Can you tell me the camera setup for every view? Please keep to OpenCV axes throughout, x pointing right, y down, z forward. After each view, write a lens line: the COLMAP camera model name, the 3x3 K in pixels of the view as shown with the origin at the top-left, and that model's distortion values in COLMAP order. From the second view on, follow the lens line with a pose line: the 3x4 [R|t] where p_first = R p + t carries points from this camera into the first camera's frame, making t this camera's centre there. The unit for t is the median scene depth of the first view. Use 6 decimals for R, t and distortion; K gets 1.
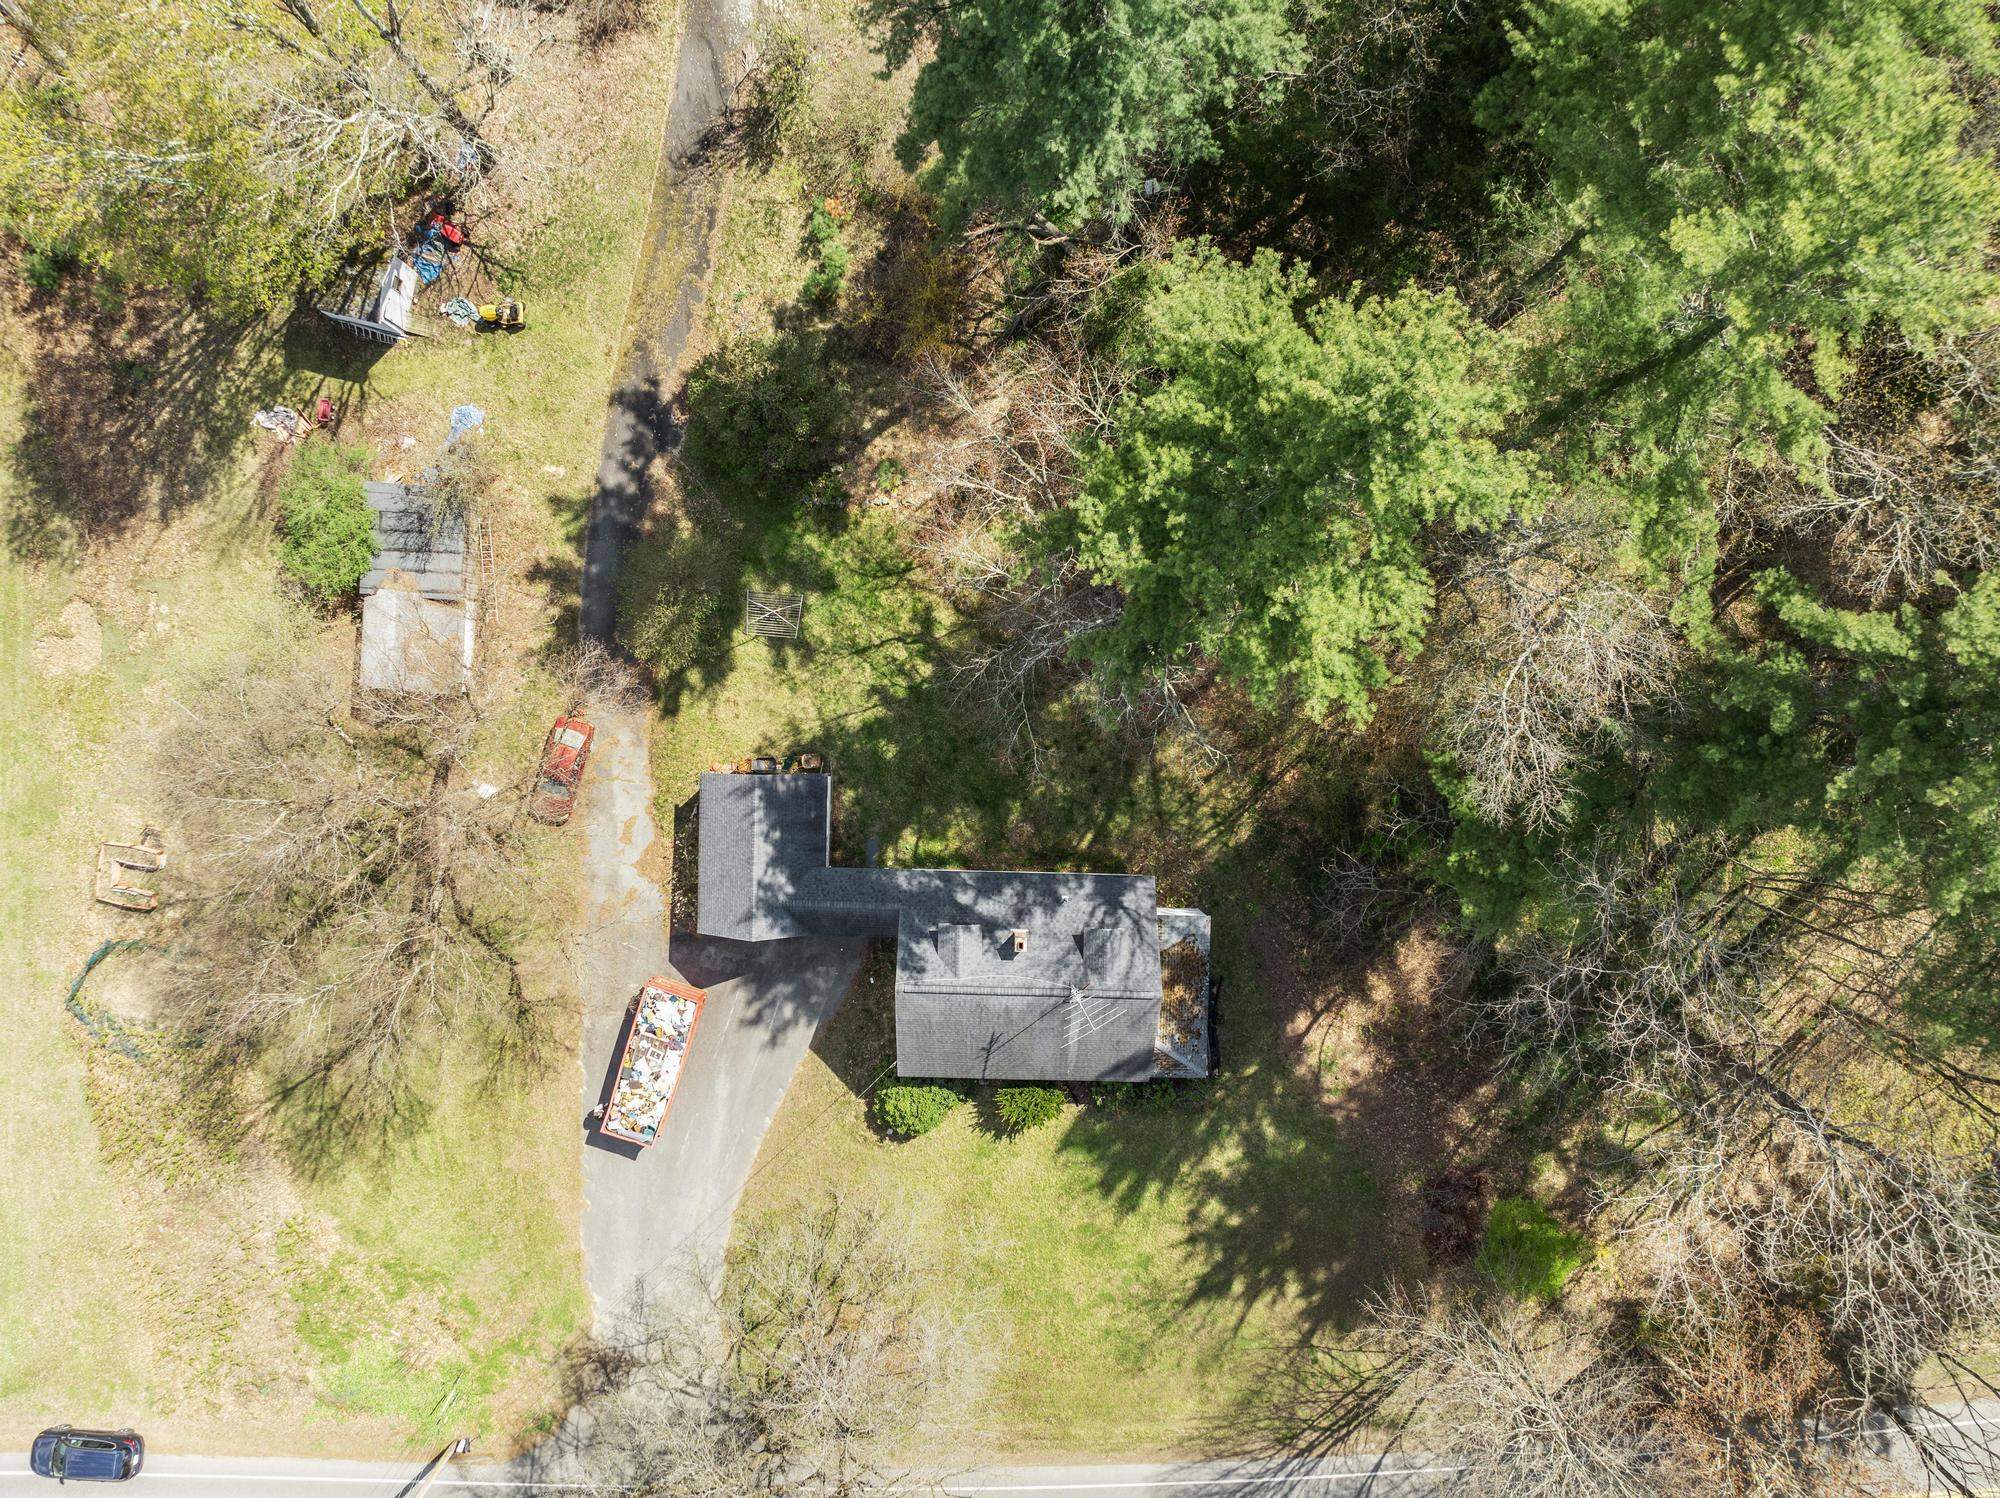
lens RADIAL K [[1408.2, 0, 1000.0], [0, 1408.2, 749.0], [0, 0, 1]] dist [-0.033158, 0.007178]
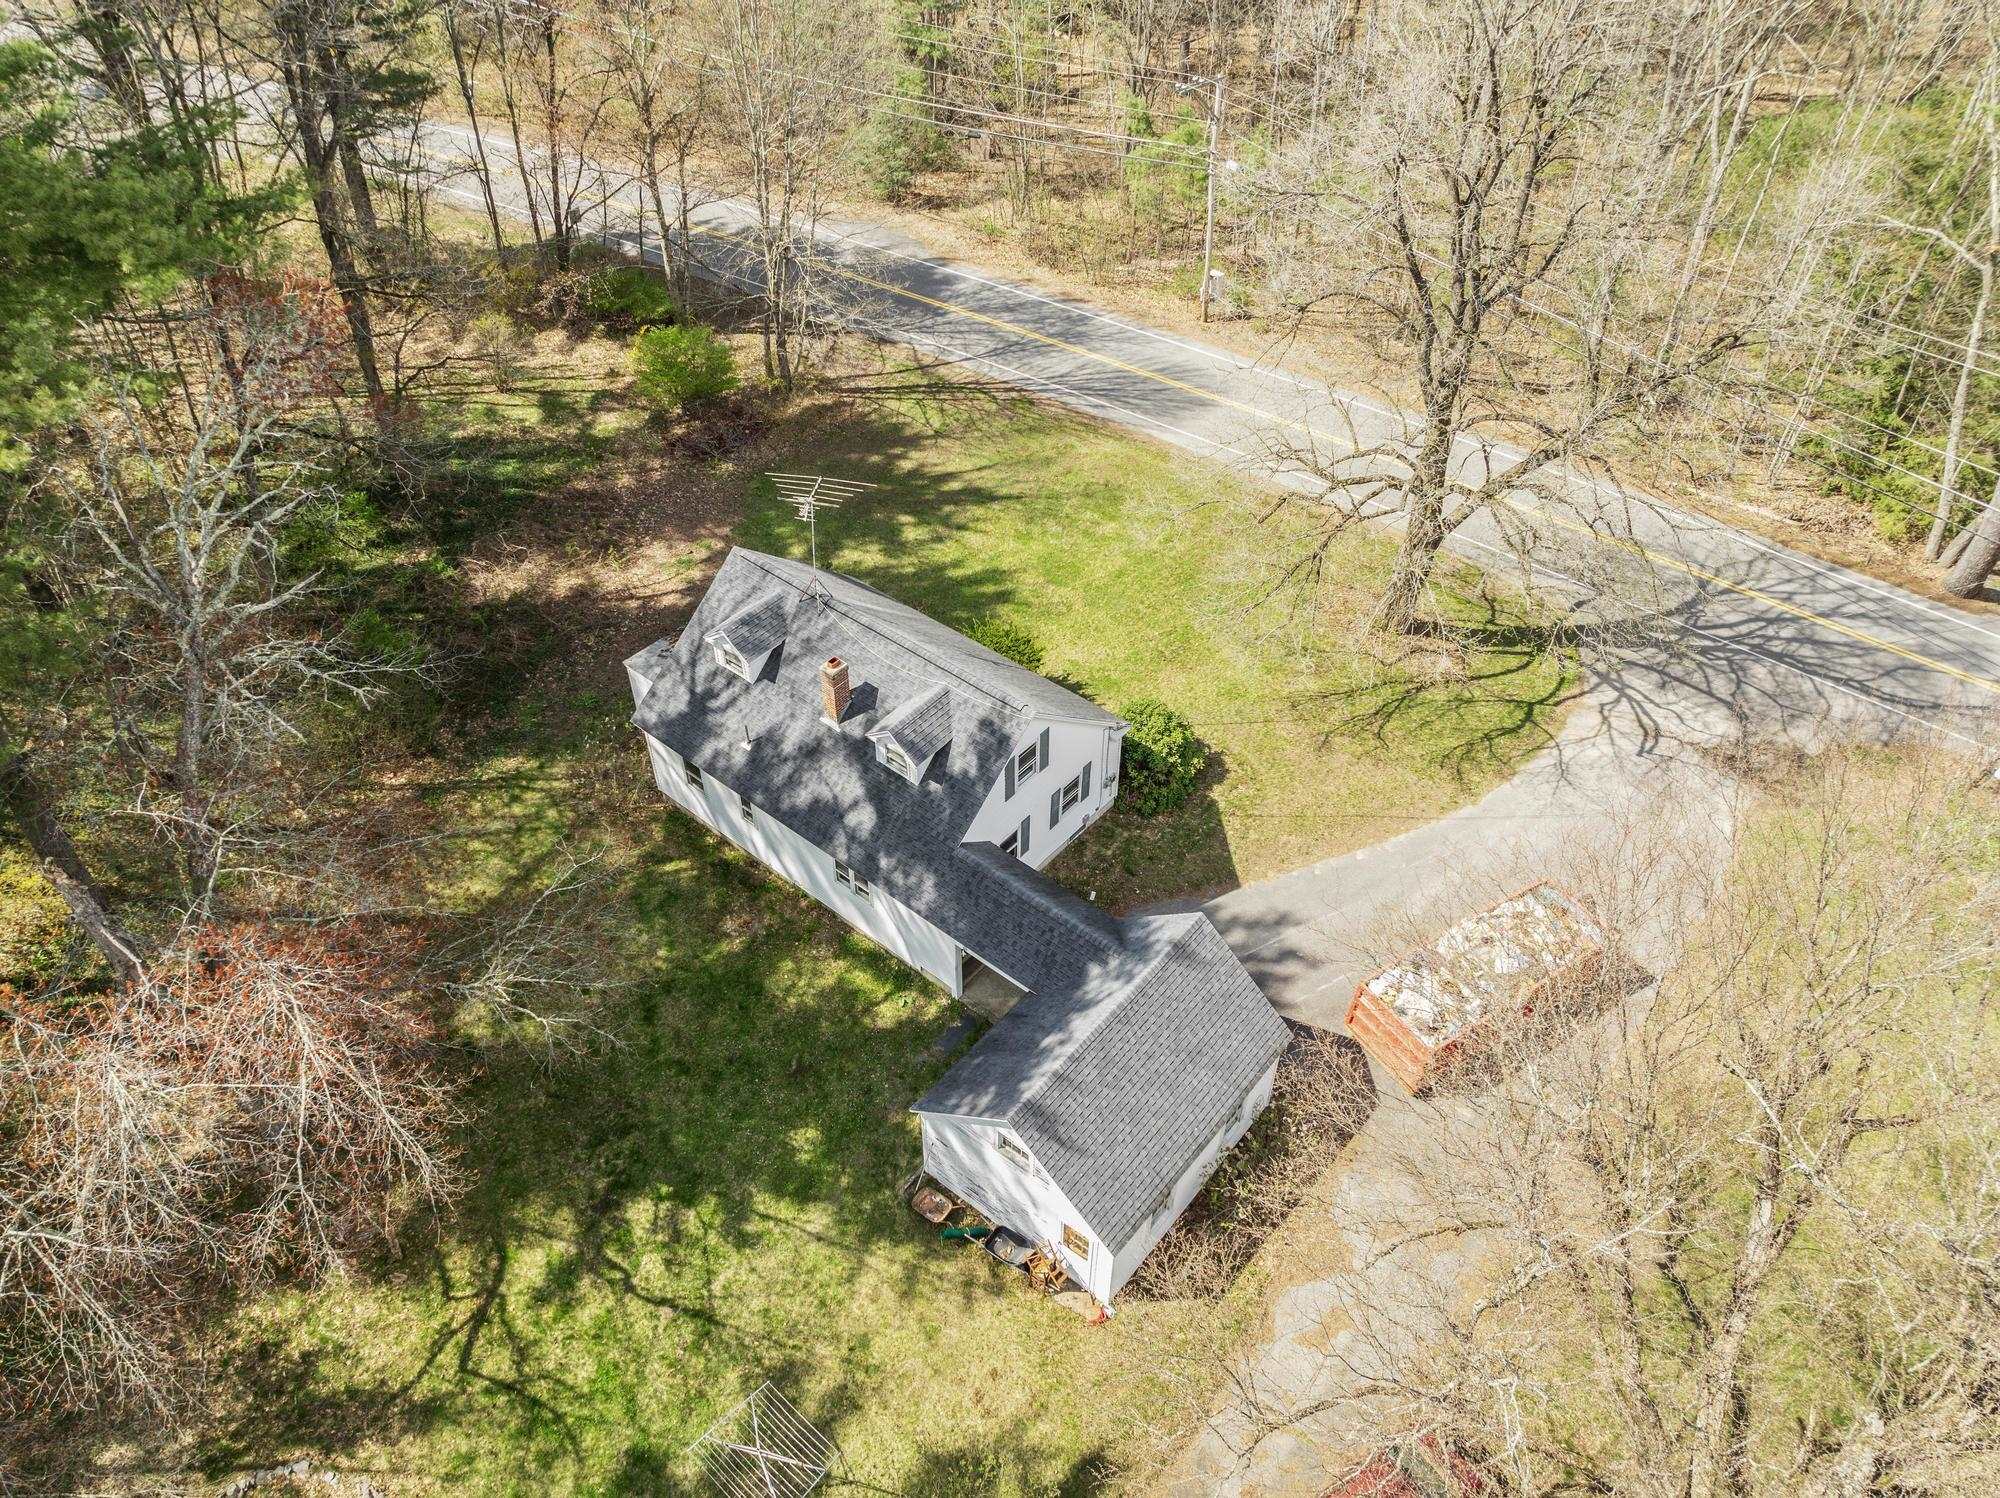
lens RADIAL K [[1408.2, 0, 1000.0], [0, 1408.2, 749.0], [0, 0, 1]] dist [-0.033158, 0.007178]
pose [[-0.784077, -0.435633, 0.442093, -0.299652], [0.620657, -0.547254, 0.561513, -0.165459], [-0.002676, 0.714658, 0.699469, 0.528310]]
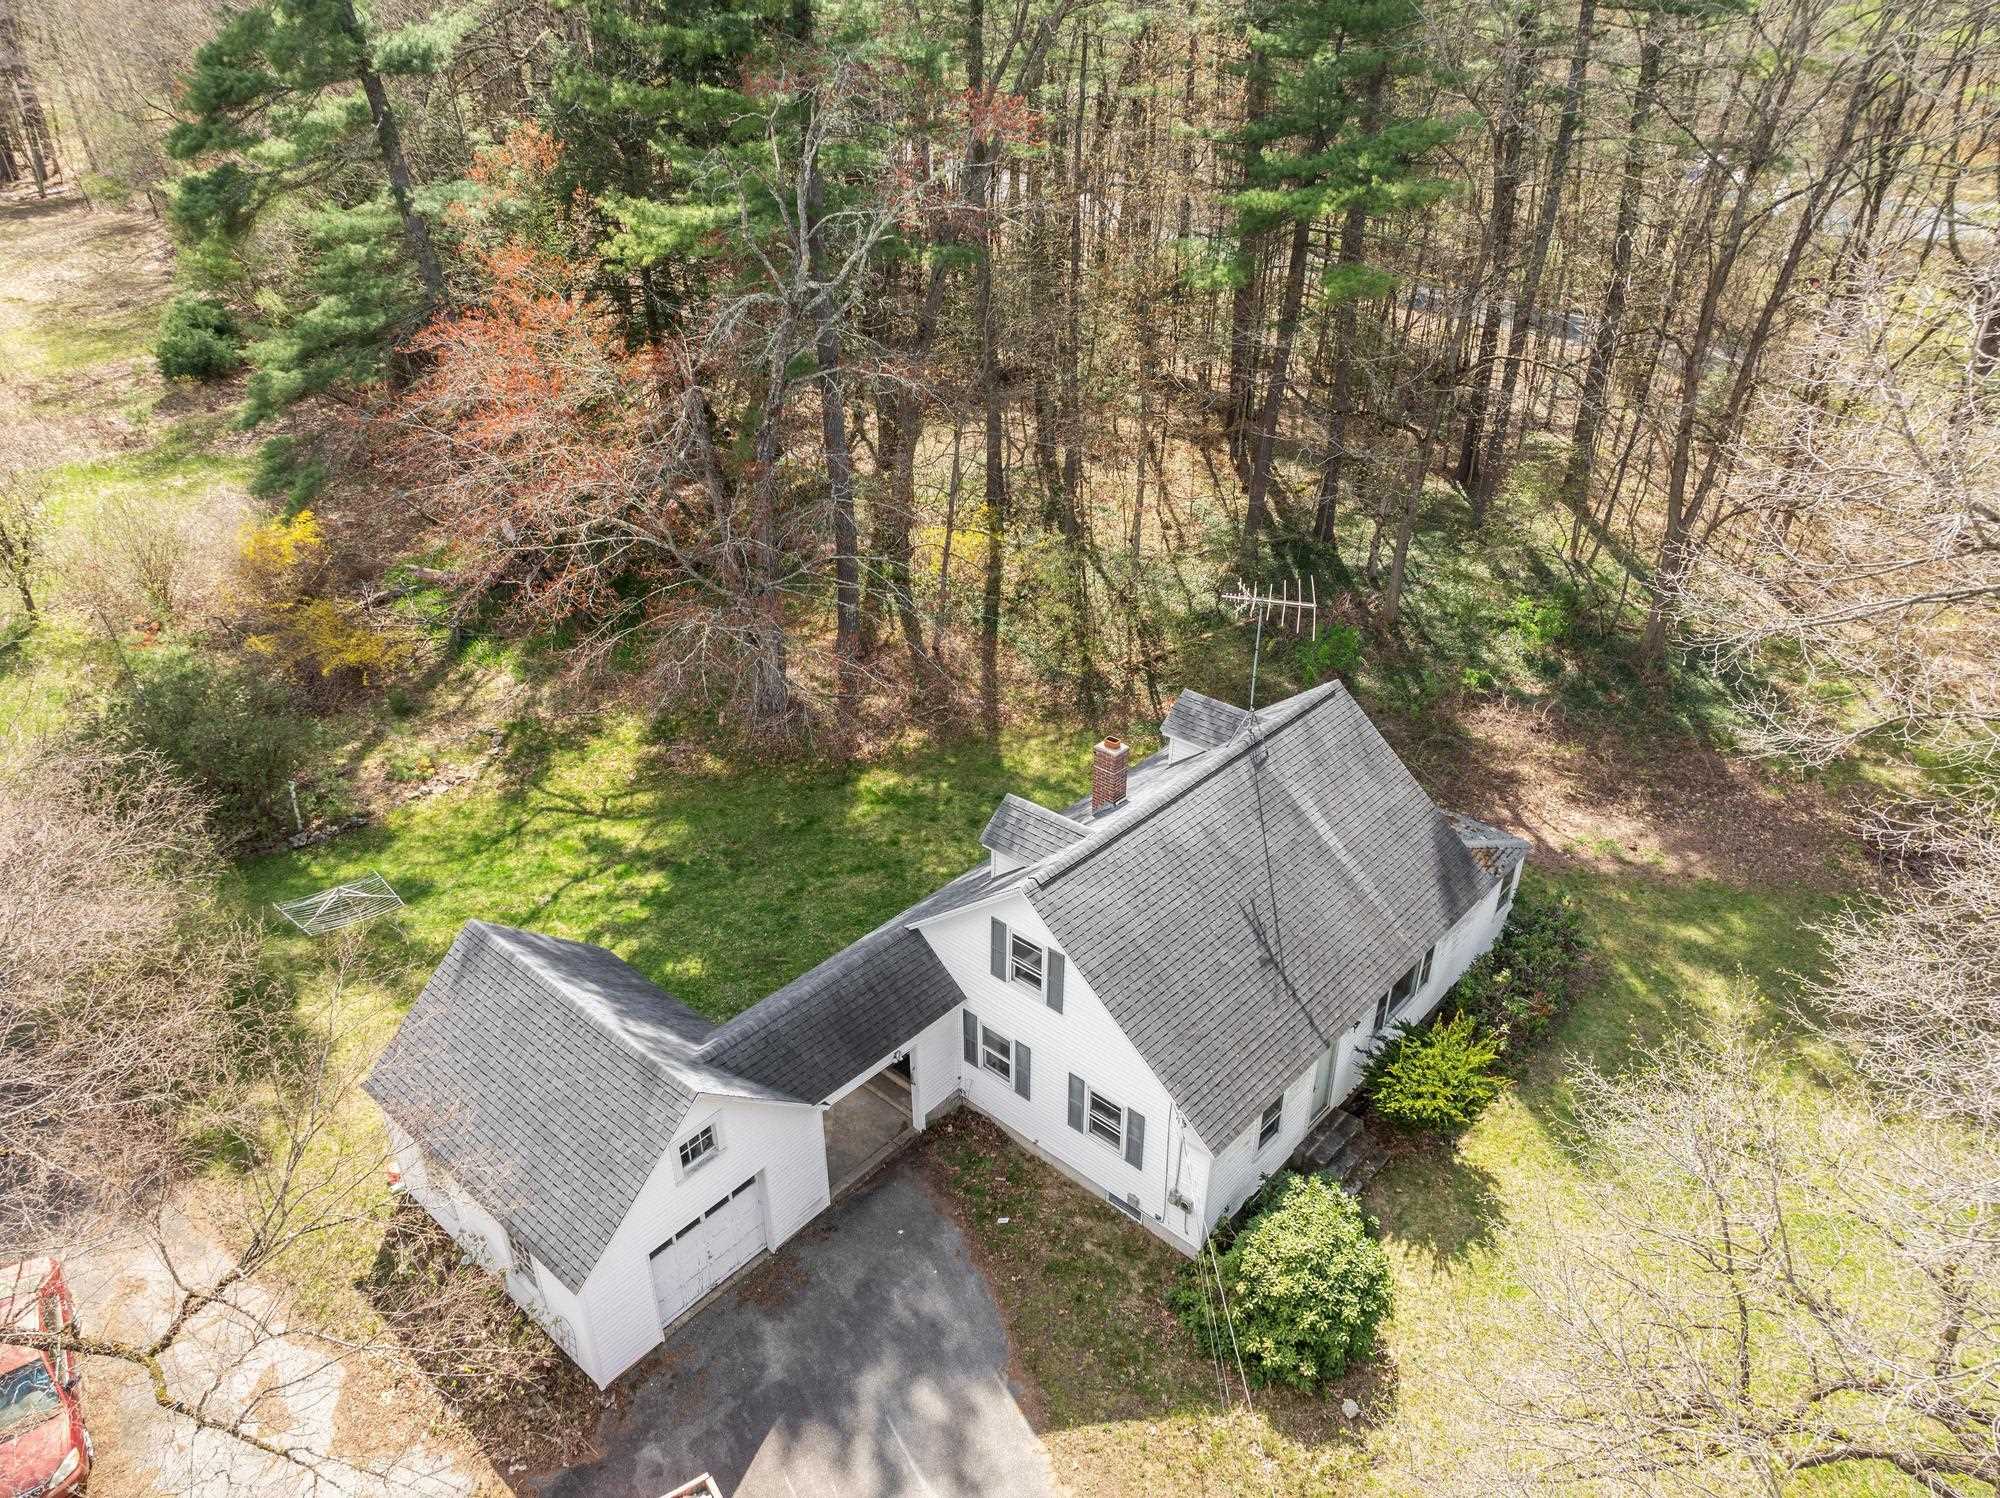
lens RADIAL K [[1408.2, 0, 1000.0], [0, 1408.2, 749.0], [0, 0, 1]] dist [-0.033158, 0.007178]
pose [[0.648523, -0.391156, 0.653005, -0.308386], [0.760907, 0.309519, -0.570280, 0.356629], [0.020951, 0.866715, 0.498363, 0.668054]]
